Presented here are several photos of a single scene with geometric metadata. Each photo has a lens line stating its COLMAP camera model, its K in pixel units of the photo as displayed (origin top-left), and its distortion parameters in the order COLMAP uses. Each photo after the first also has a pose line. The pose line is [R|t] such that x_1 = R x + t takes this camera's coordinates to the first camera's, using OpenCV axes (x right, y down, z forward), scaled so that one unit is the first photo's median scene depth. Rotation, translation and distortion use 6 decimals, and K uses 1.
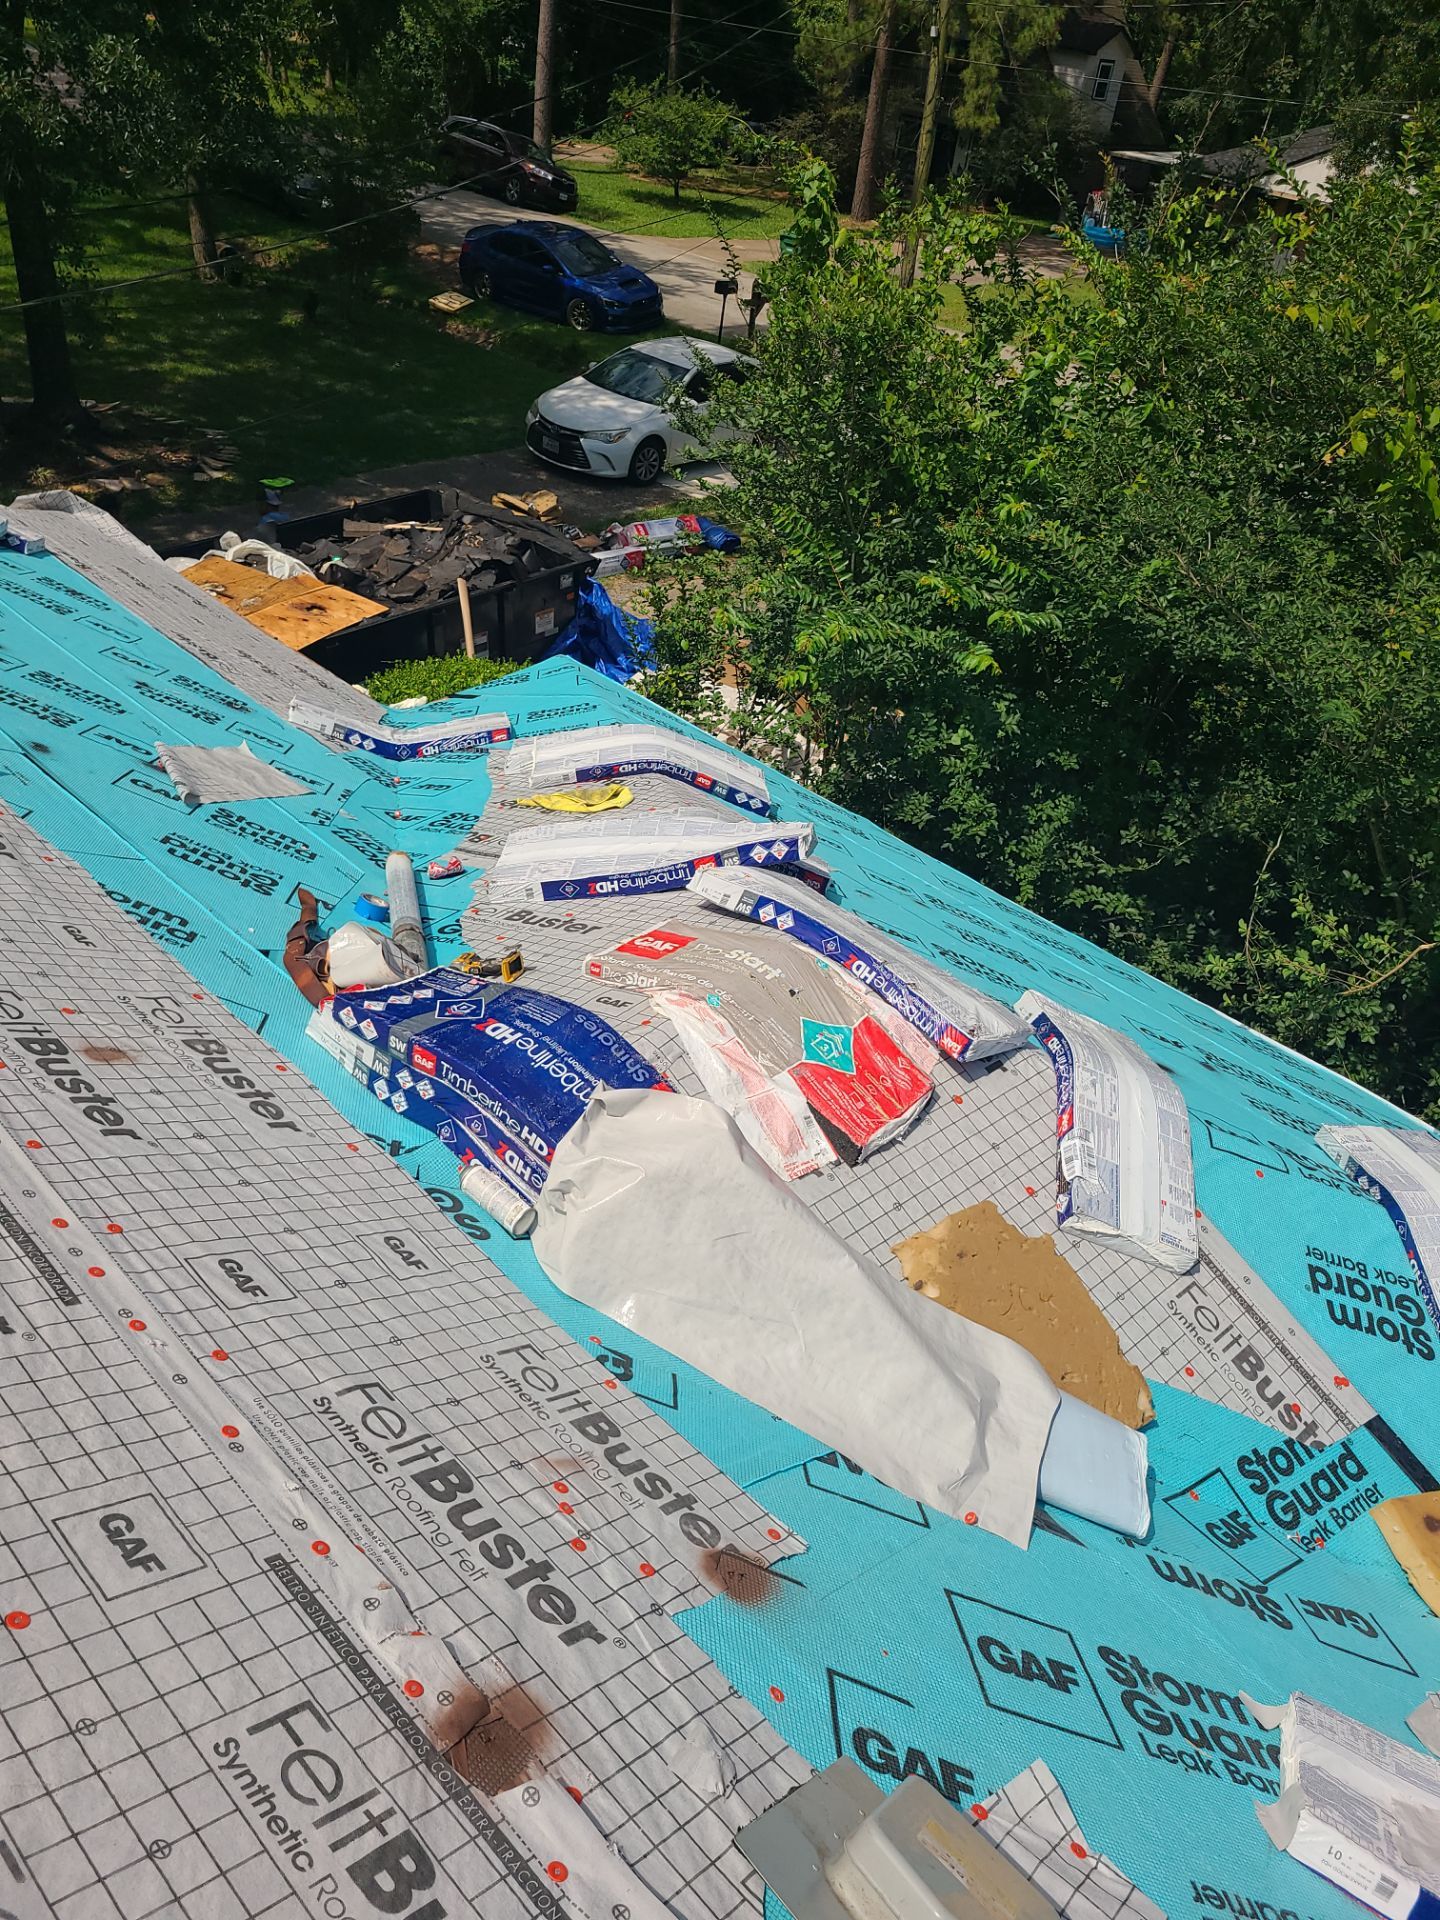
lens RADIAL K [[1419.0, 0, 701.5], [0, 1419.0, 957.3], [0, 0, 1]] dist [0.035569, -0.027803]
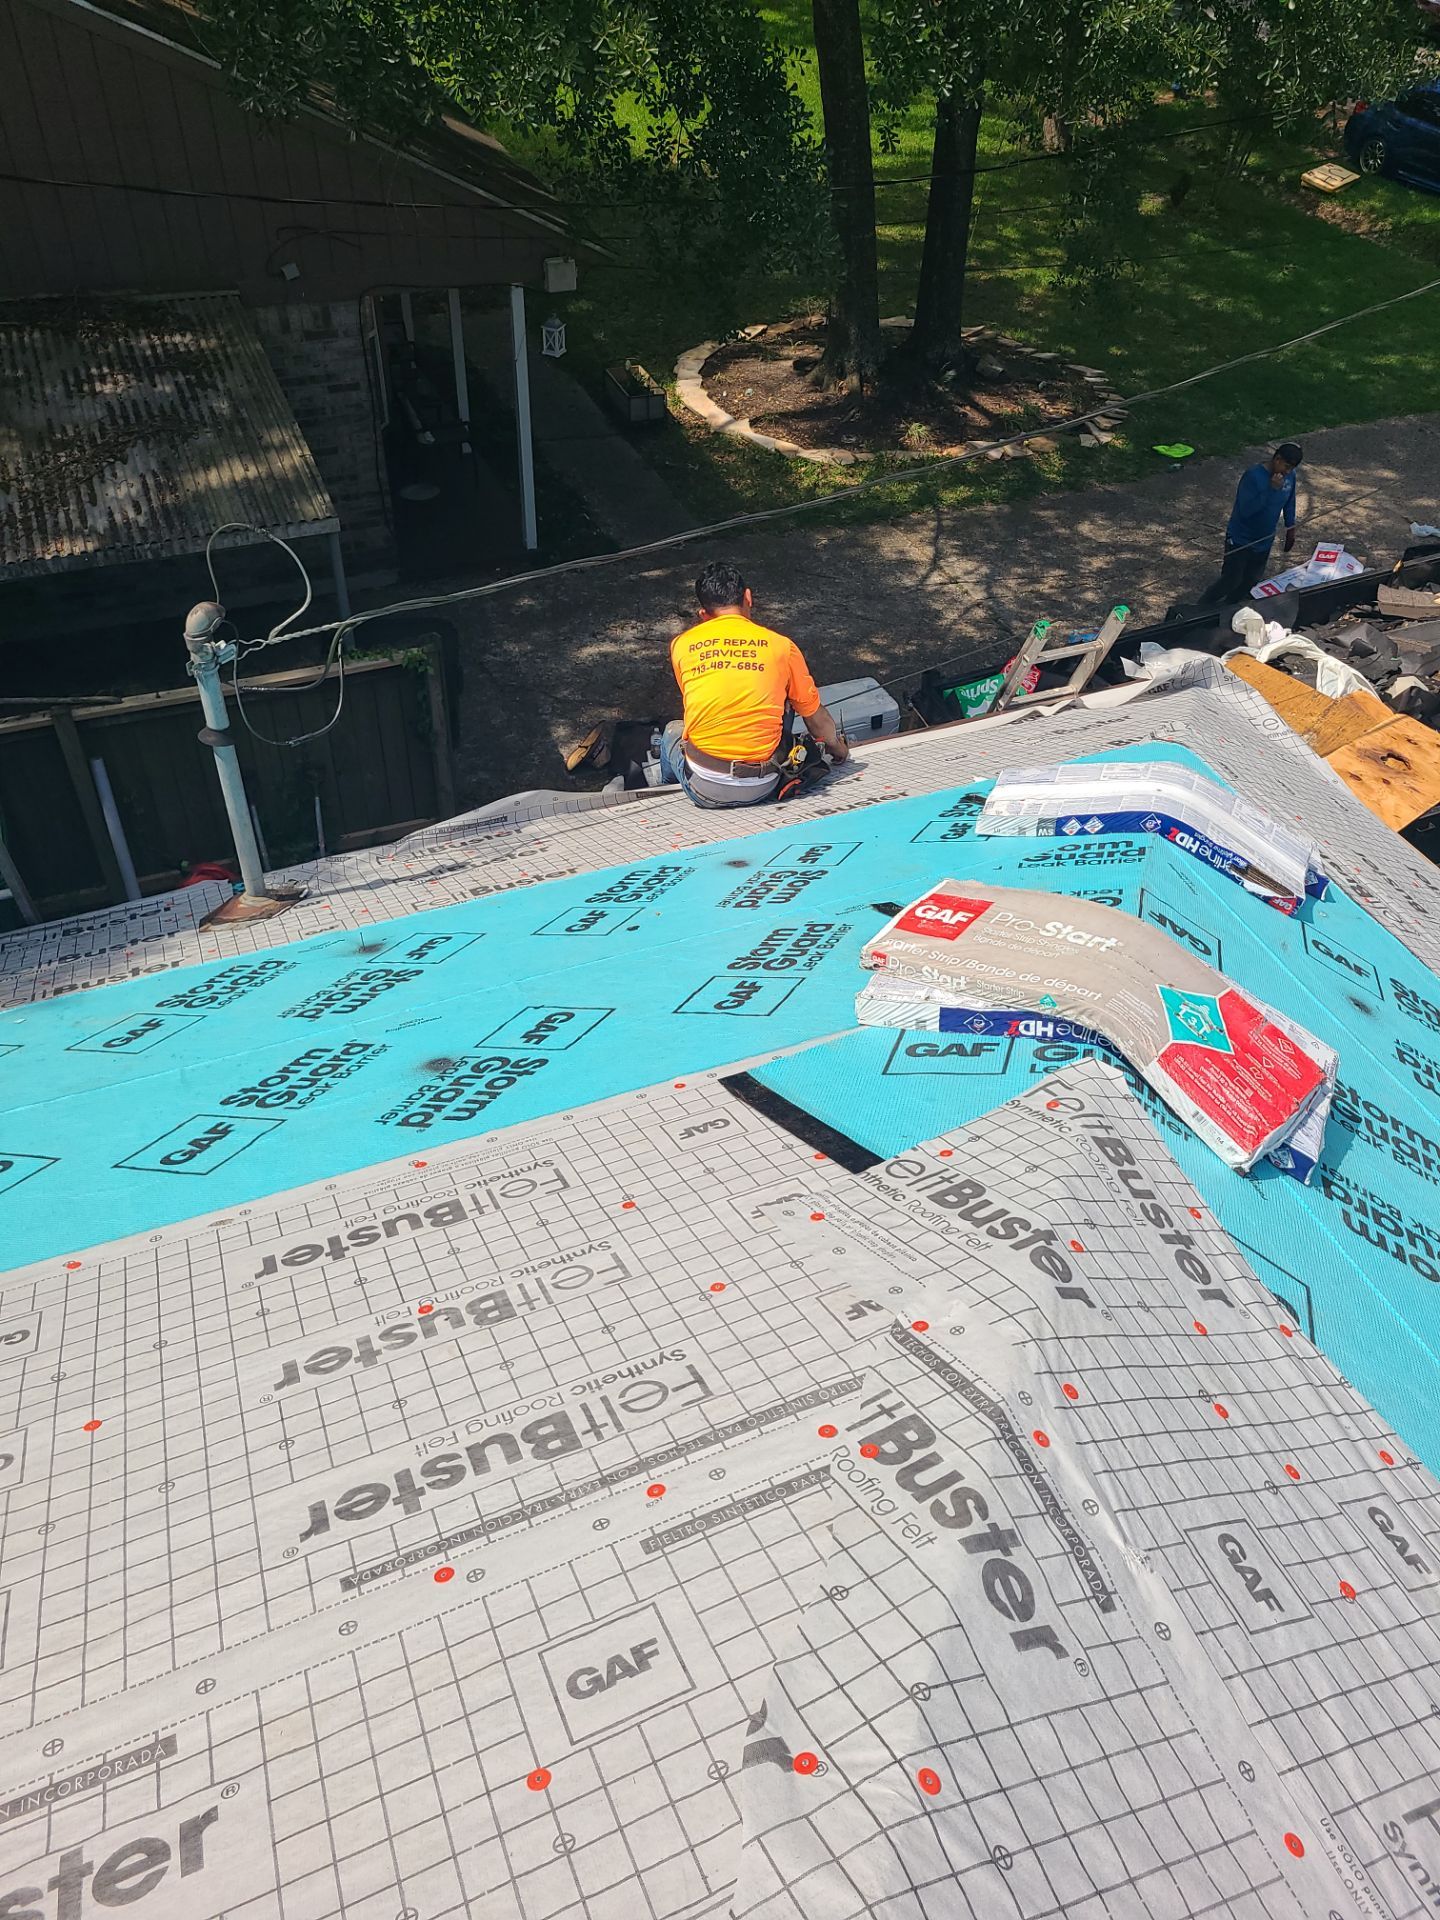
lens RADIAL K [[1419.0, 0, 732.0], [0, 1419.0, 943.5], [0, 0, 1]] dist [0.035569, -0.027803]
pose [[0.918312, 0.205126, -0.338566, -0.857833], [-0.171381, 0.976976, 0.127070, -0.514911], [0.356836, -0.058666, 0.932323, 0.559538]]
